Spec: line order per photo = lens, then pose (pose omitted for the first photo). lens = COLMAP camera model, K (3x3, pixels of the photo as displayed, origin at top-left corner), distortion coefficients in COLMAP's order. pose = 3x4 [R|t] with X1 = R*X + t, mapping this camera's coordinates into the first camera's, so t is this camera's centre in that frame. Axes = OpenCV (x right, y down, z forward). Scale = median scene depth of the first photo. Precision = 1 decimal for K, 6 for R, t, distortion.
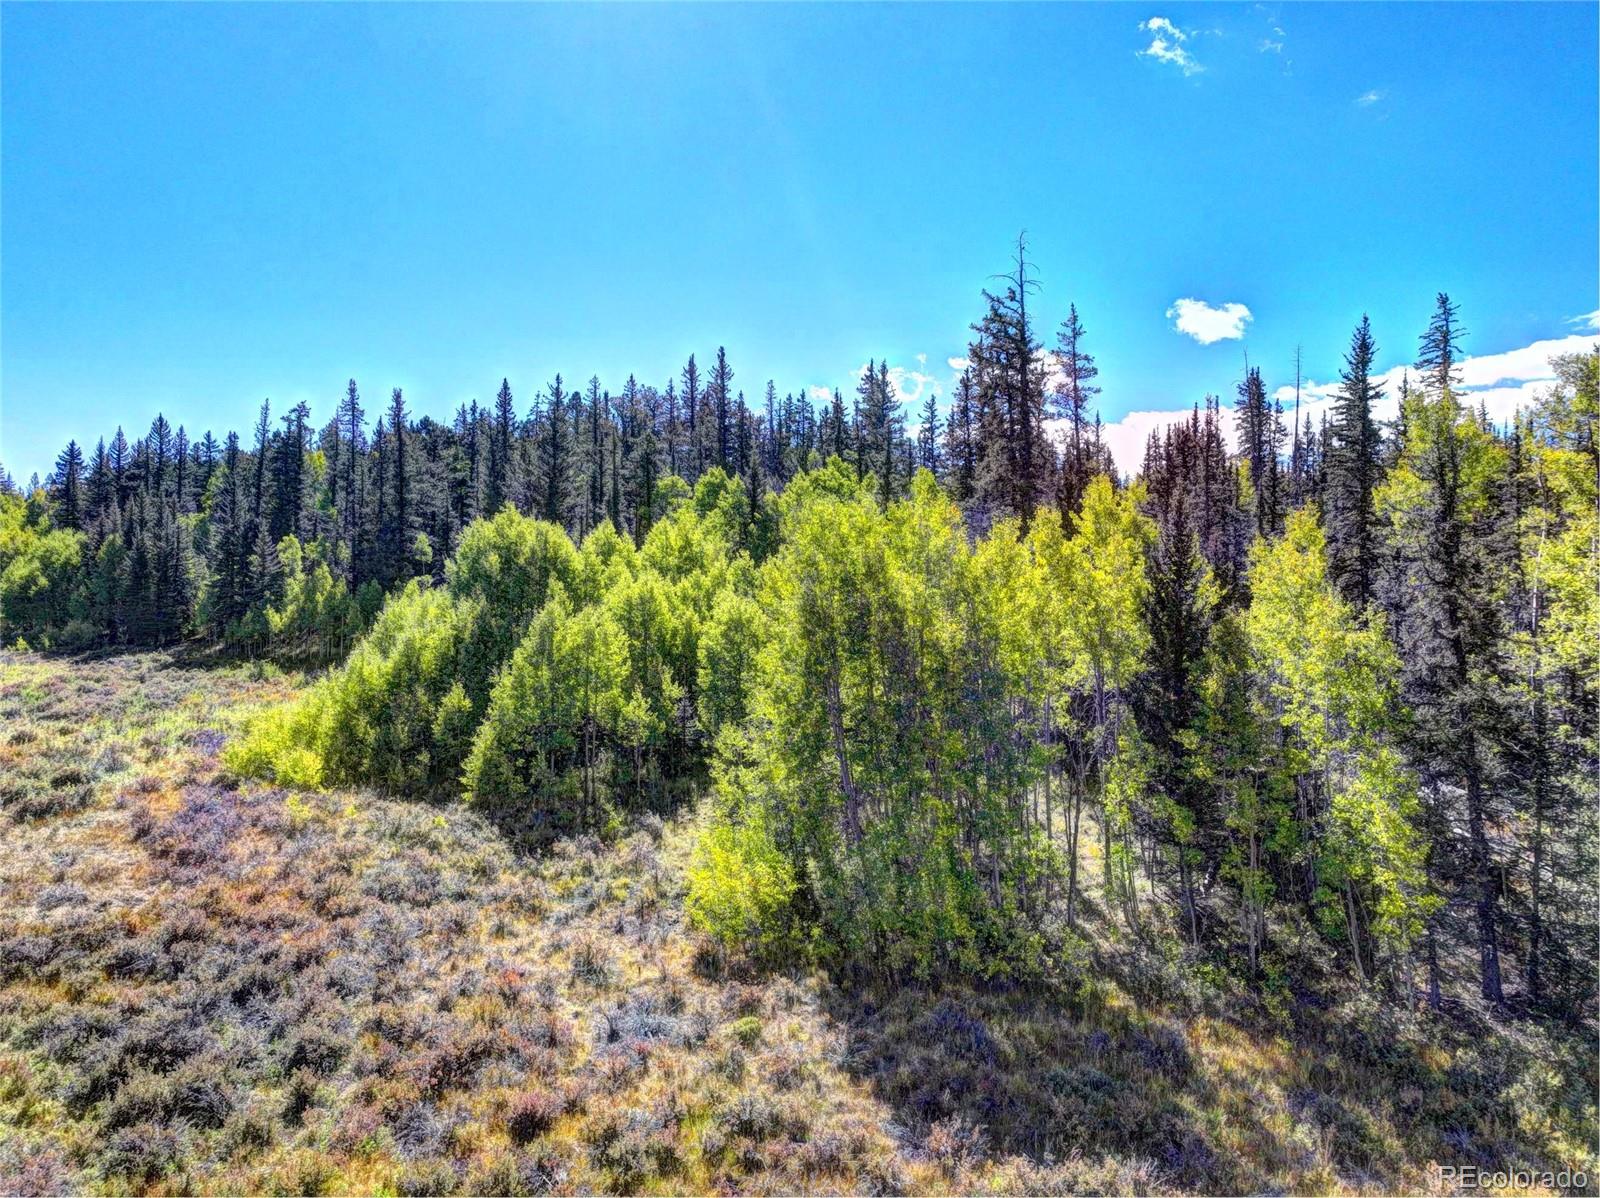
lens RADIAL K [[1114.9, 0, 792.1], [0, 1114.9, 599.9], [0, 0, 1]] dist [-0.003547, 0.015914]
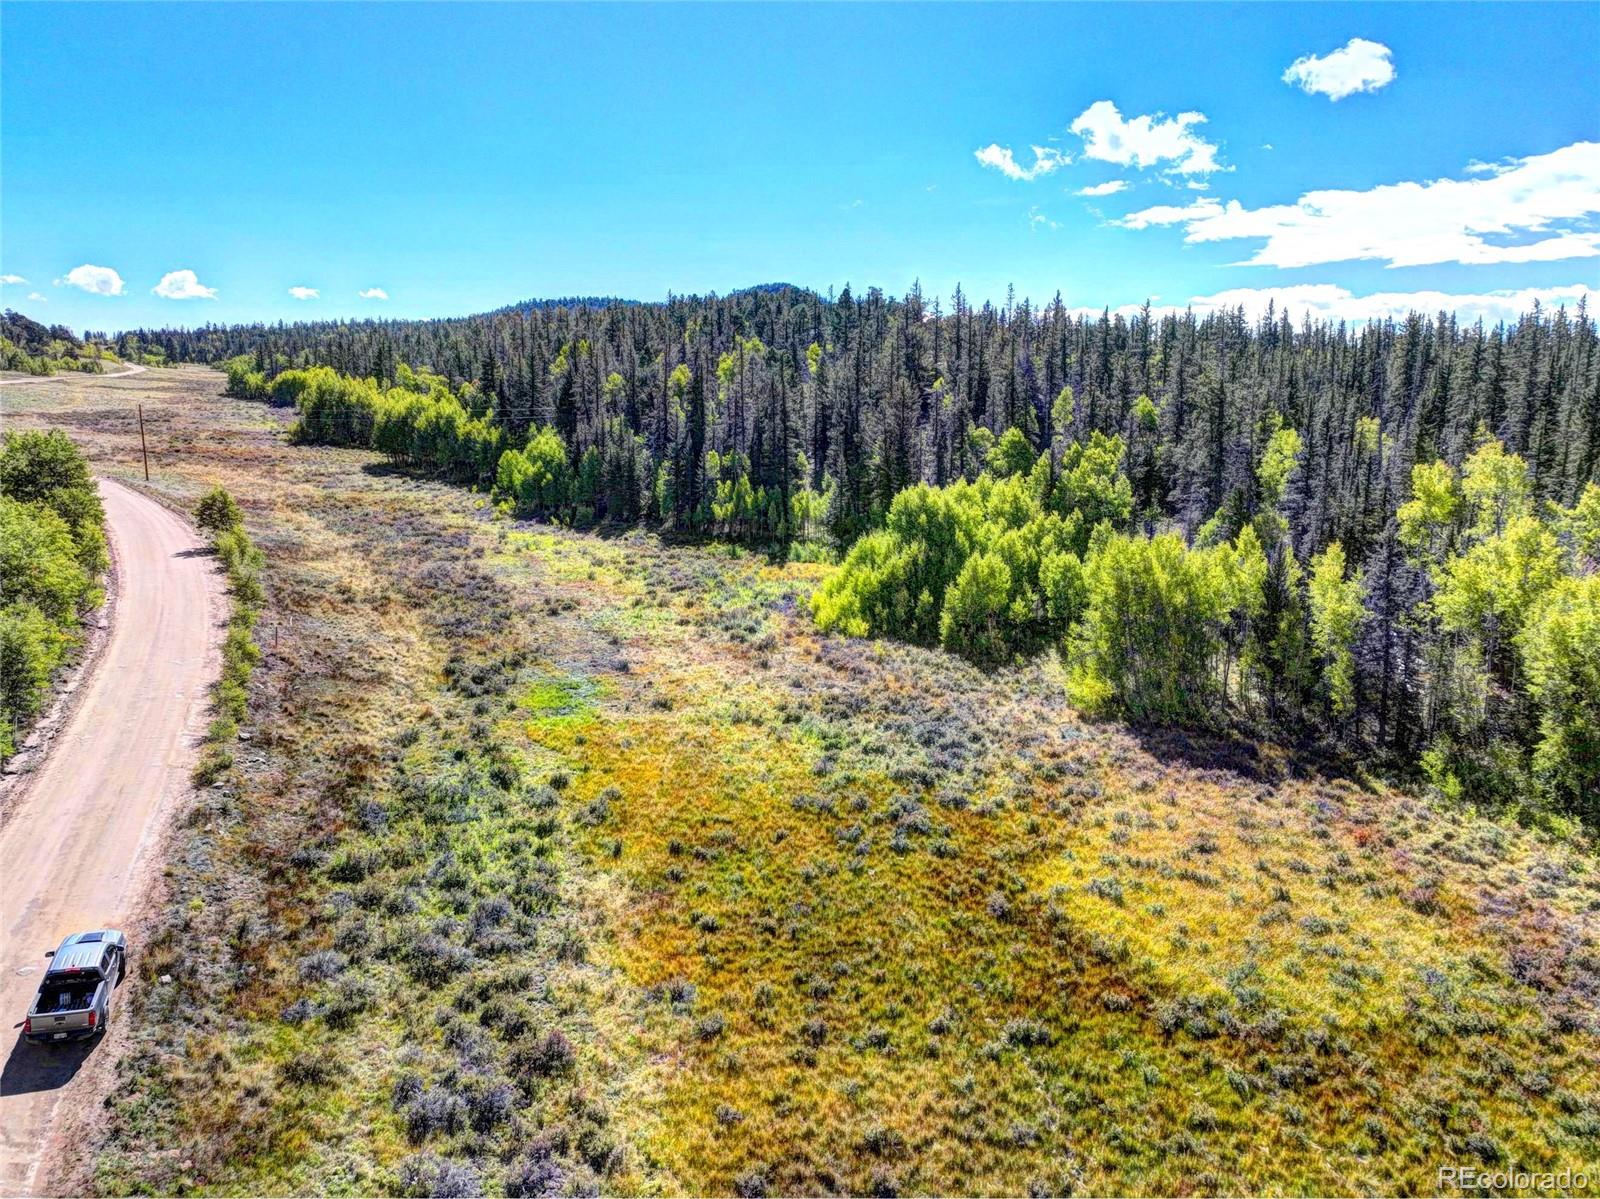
lens RADIAL K [[1114.9, 0, 784.8], [0, 1114.9, 589.3], [0, 0, 1]] dist [-0.003547, 0.015914]
pose [[0.986860, 0.023393, -0.159876, -0.110242], [0.004427, 0.985178, 0.171476, -0.138747], [0.161517, -0.169931, 0.972129, -0.523255]]
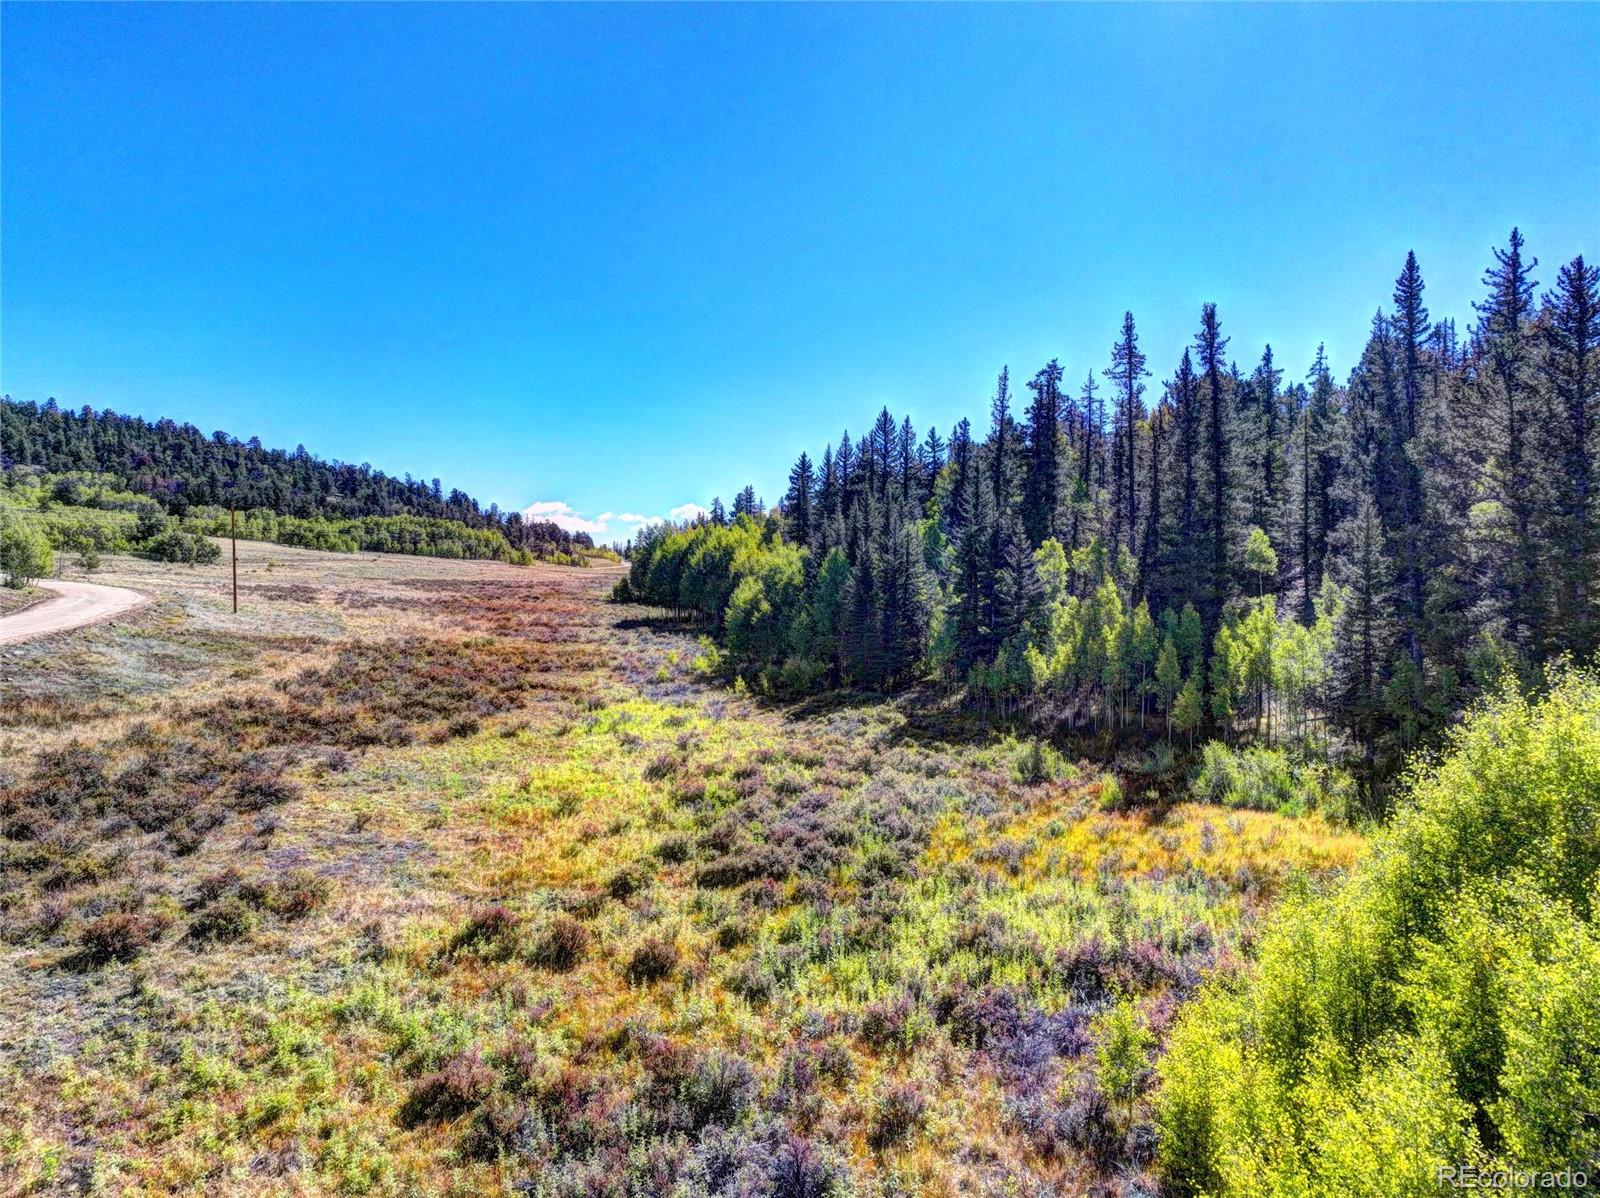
lens RADIAL K [[1114.9, 0, 805.7], [0, 1114.9, 600.9], [0, 0, 1]] dist [-0.003547, 0.015914]
pose [[0.834627, -0.007546, -0.550764, -0.207500], [0.003313, 0.999957, -0.008680, -0.014769], [0.550806, 0.005420, 0.834616, 0.357240]]
